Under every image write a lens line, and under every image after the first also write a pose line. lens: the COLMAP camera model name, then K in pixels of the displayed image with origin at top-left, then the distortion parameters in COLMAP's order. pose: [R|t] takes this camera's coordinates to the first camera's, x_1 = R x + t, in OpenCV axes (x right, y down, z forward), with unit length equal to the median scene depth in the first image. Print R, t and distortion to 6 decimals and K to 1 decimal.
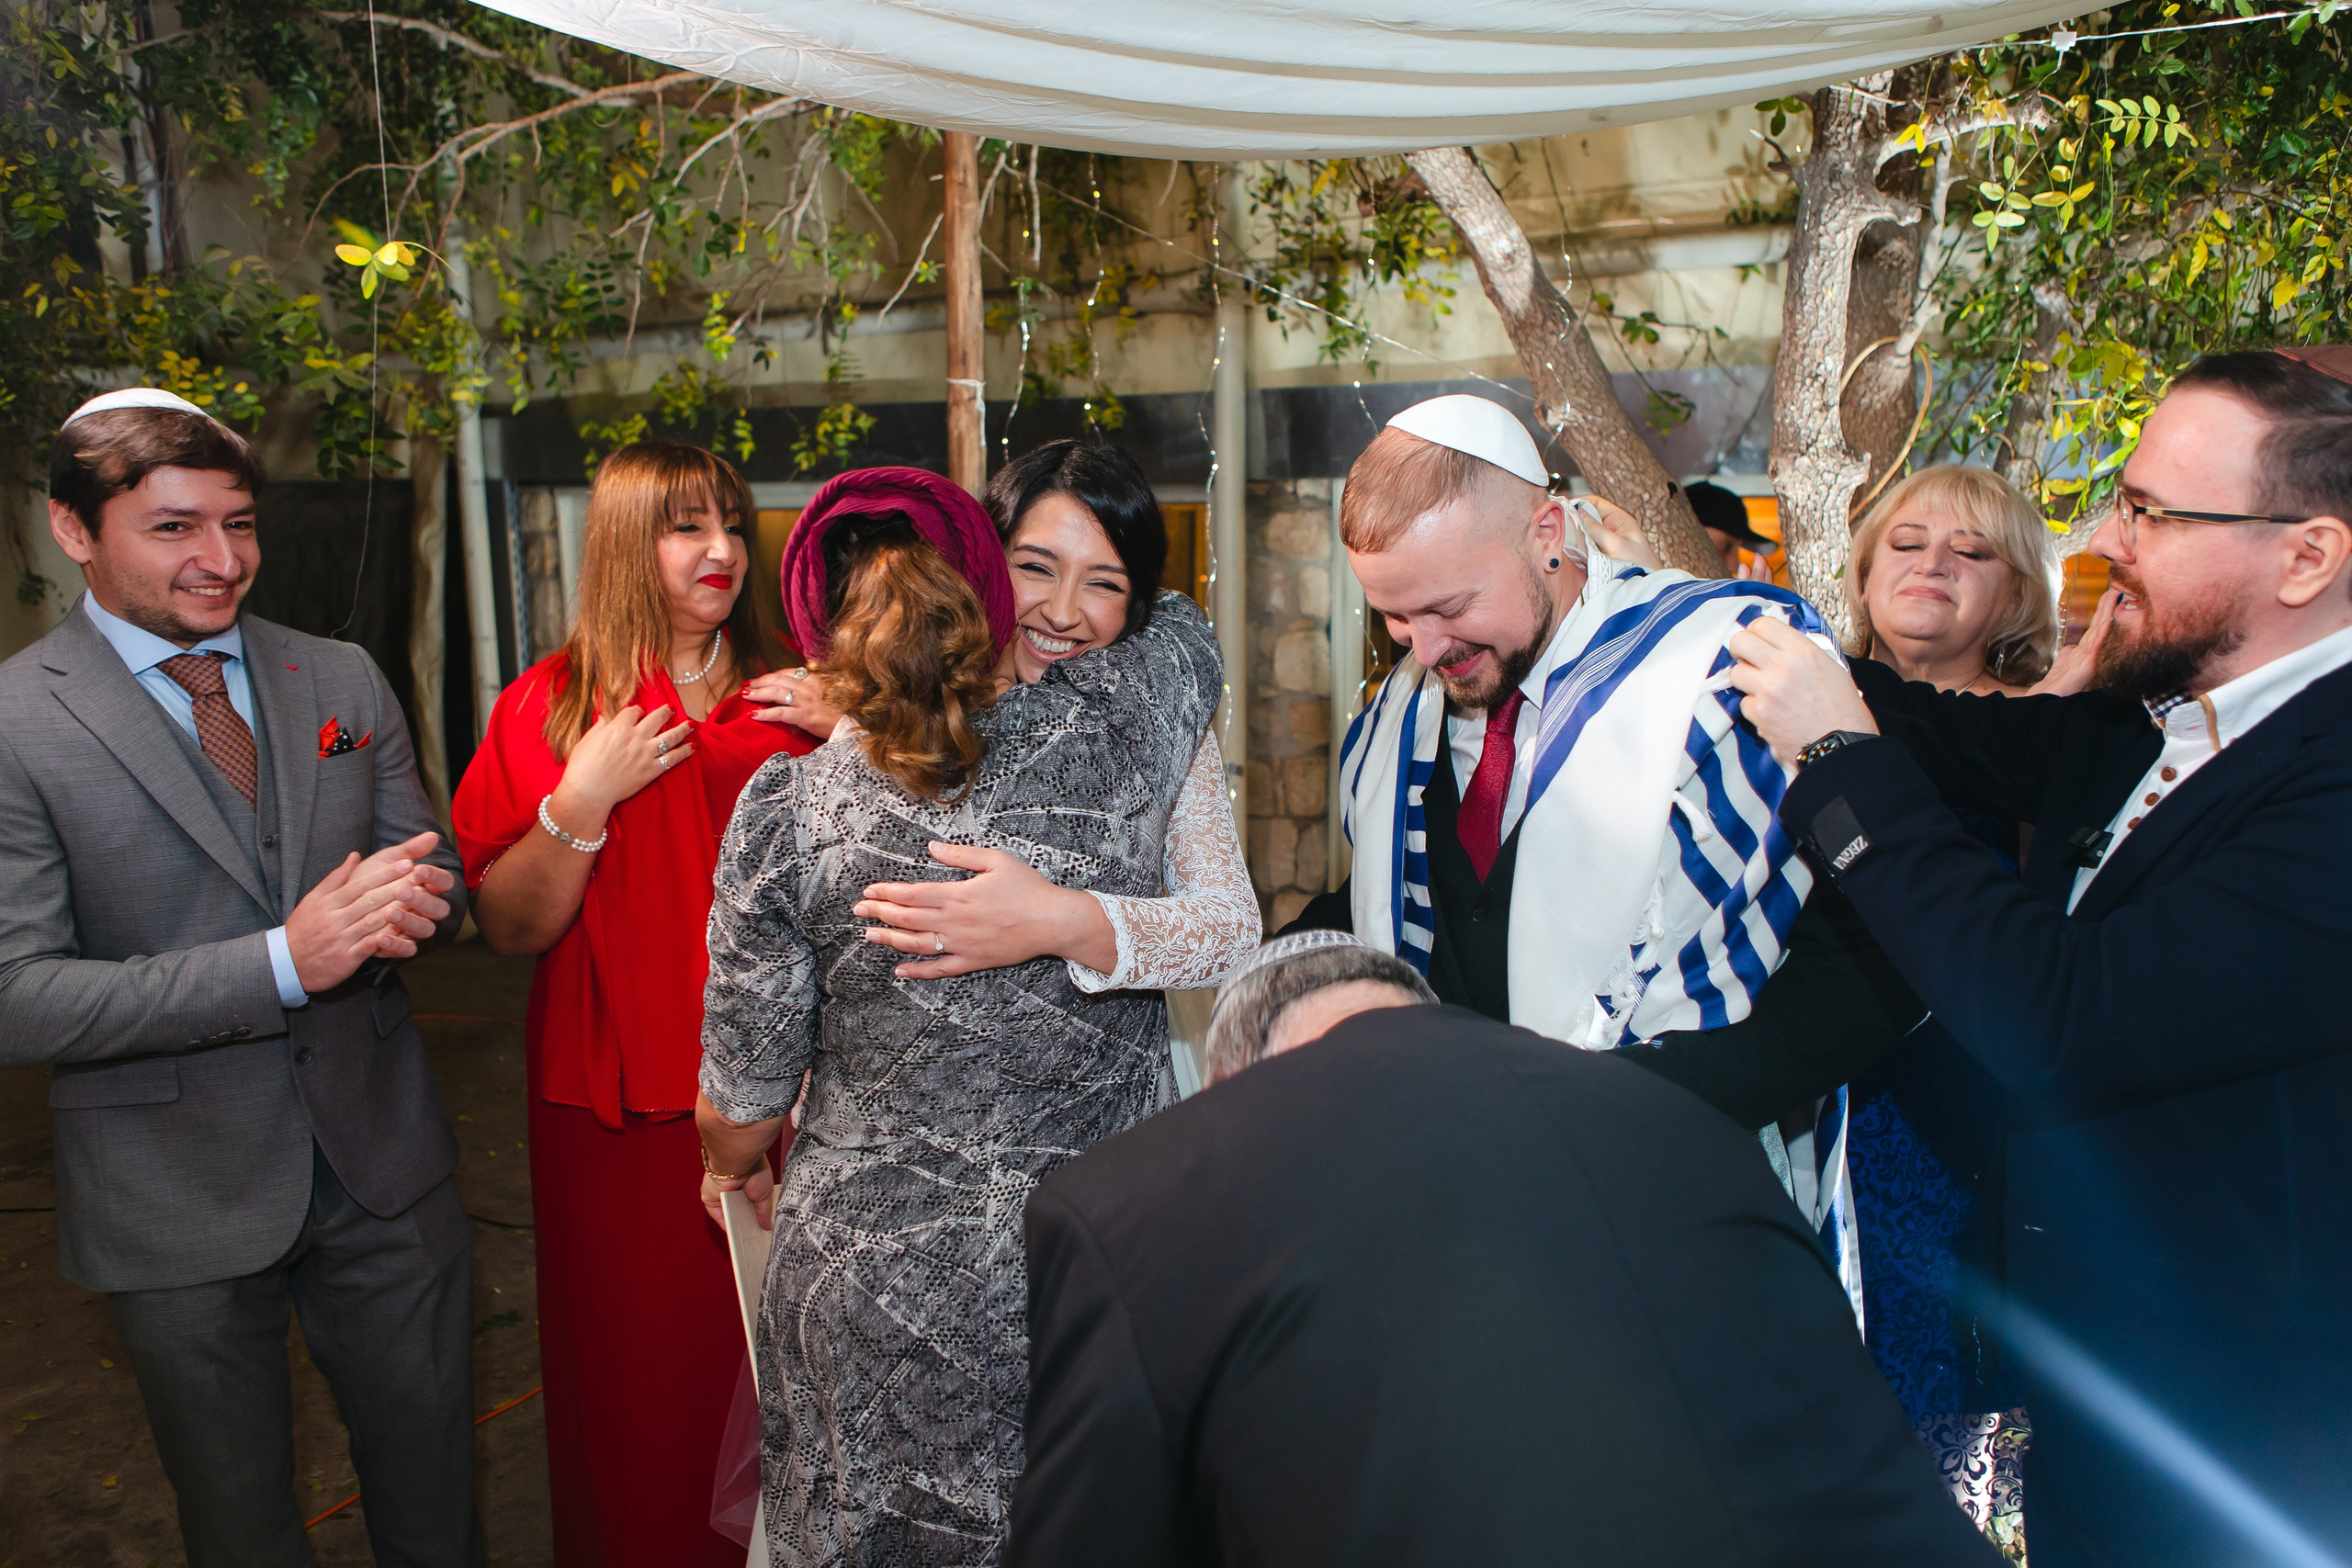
lens RADIAL K [[1629.3, 0, 1176.0], [0, 1629.3, 784.0], [0, 0, 1]] dist [-0.030778, 0.019806]
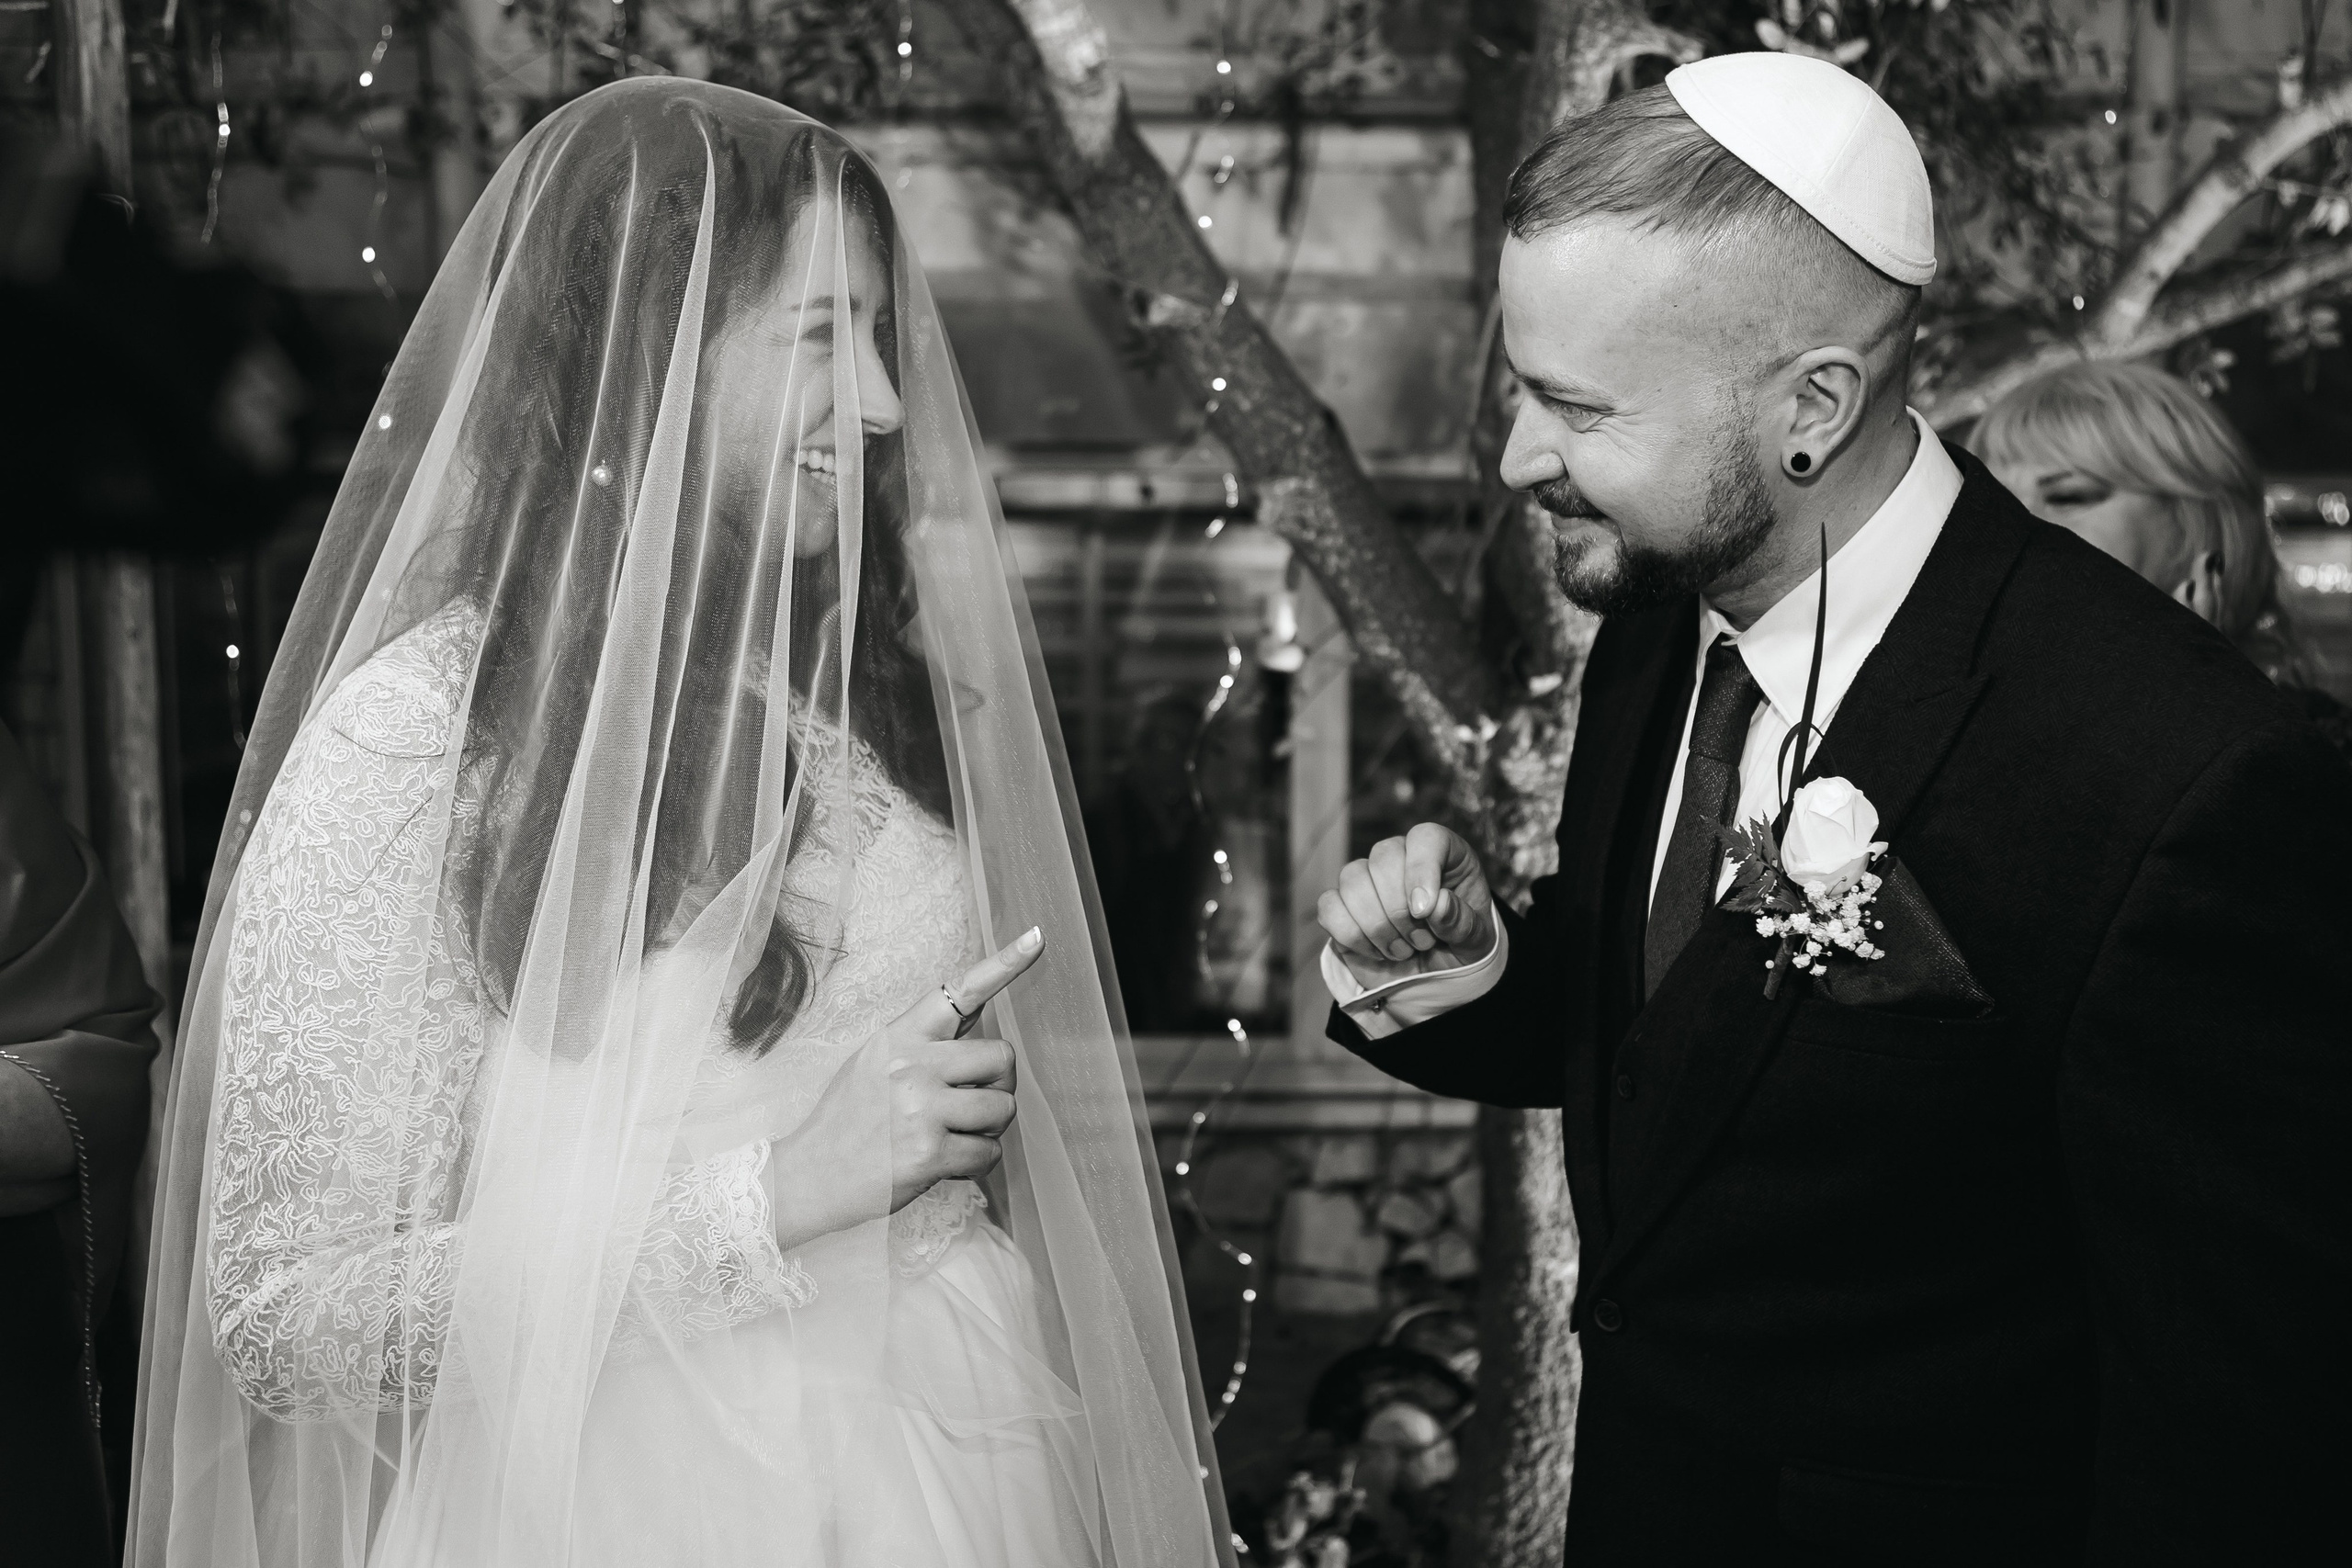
lens RADIAL K [[2088.9, 0, 1350.8], [0, 2088.9, 779.1], [0, 0, 1]] dist [0.006372, -0.004865]
pose [[0.860949, -0.042689, 0.506897, -0.131687], [0.071694, 0.996709, -0.037831, 0.009715], [-0.503614, 0.068912, 0.861176, 0.175214]]
